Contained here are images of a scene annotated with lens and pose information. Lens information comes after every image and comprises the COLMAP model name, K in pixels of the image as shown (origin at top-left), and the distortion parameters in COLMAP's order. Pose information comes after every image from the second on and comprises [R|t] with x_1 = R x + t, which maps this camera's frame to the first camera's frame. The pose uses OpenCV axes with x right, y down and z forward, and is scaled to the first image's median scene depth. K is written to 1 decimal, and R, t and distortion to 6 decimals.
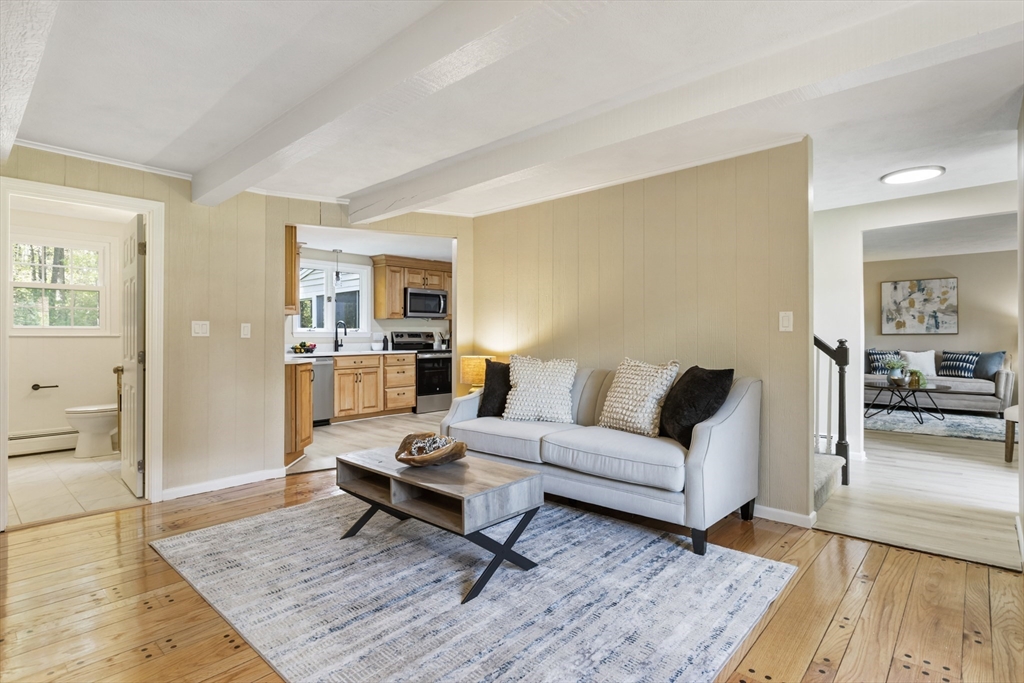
lens RADIAL K [[518.4, 0, 515.7], [0, 518.4, 334.8], [0, 0, 1]] dist [0.001805, -0.000173]
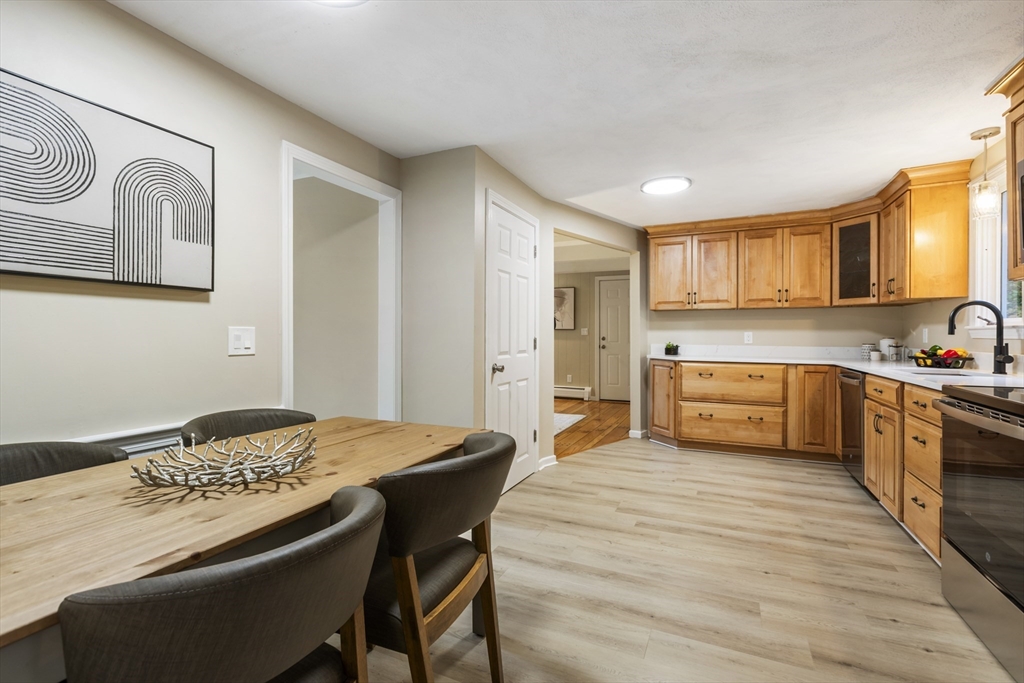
lens RADIAL K [[463.2, 0, 509.4], [0, 463.2, 337.3], [0, 0, 1]] dist [0.001059, -0.000698]
pose [[-0.955413, 0.000766, -0.295273, 0.126368], [-0.000778, 0.999987, 0.005114, 0.001823], [0.295273, 0.005115, -0.955399, 1.151586]]
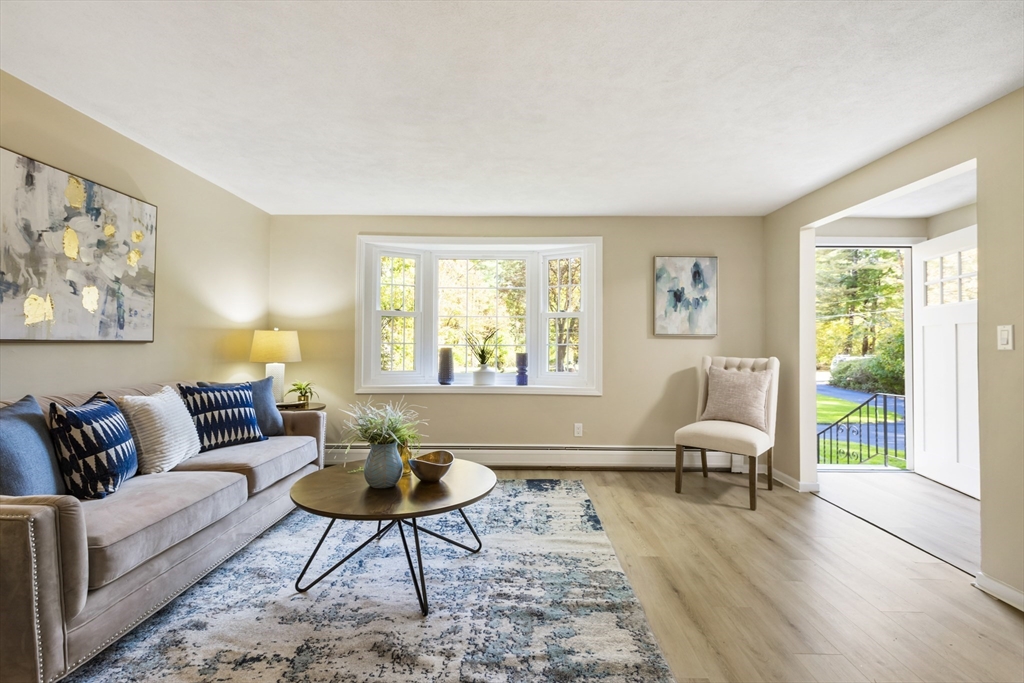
lens RADIAL K [[463.2, 0, 506.8], [0, 463.2, 335.3], [0, 0, 1]] dist [0.001059, -0.000698]
pose [[-0.653191, 0.016760, 0.757008, 0.399317], [-0.004986, 0.999638, -0.026434, 0.000842], [-0.757177, -0.021041, -0.652871, 1.047201]]
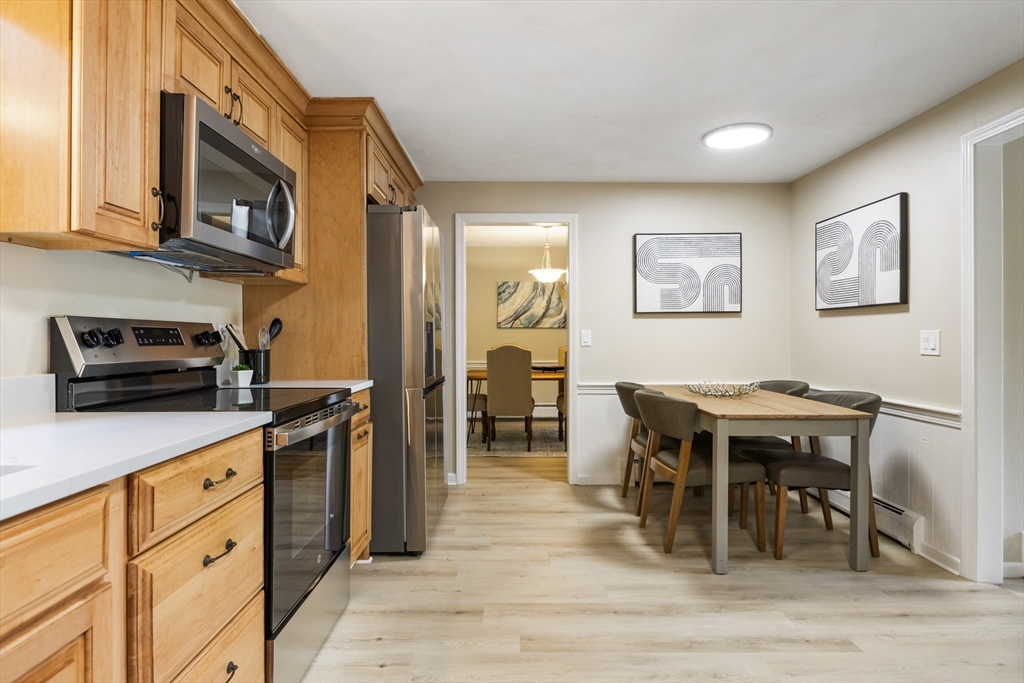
lens RADIAL K [[538.9, 0, 511.3], [0, 538.9, 336.2], [0, 0, 1]] dist [-0.000844, -0.000553]
pose [[0.740813, 0.000573, 0.671711, -0.254453], [0.000320, 0.999999, -0.001207, 0.001509], [-0.671711, 0.001109, 0.740812, 0.763465]]
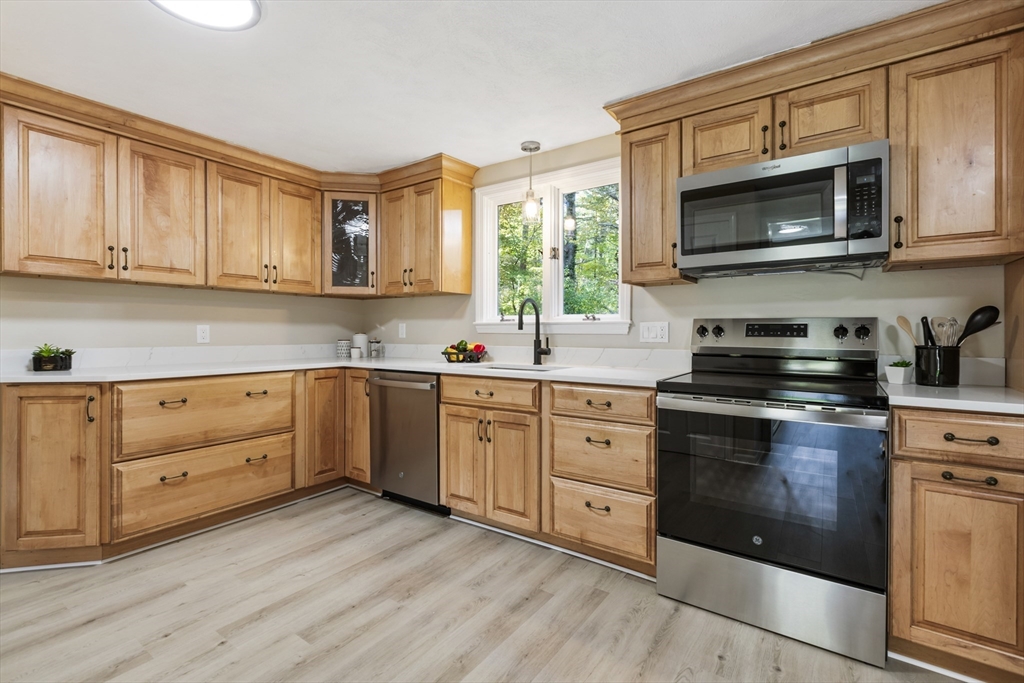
lens RADIAL K [[463.2, 0, 511.5], [0, 463.2, 335.3], [0, 0, 1]] dist [0.001059, -0.000698]
pose [[0.119238, 0.010057, -0.992815, 0.060623], [-0.002401, 0.999949, 0.009840, 0.002018], [0.992863, 0.001211, 0.119256, 0.862959]]
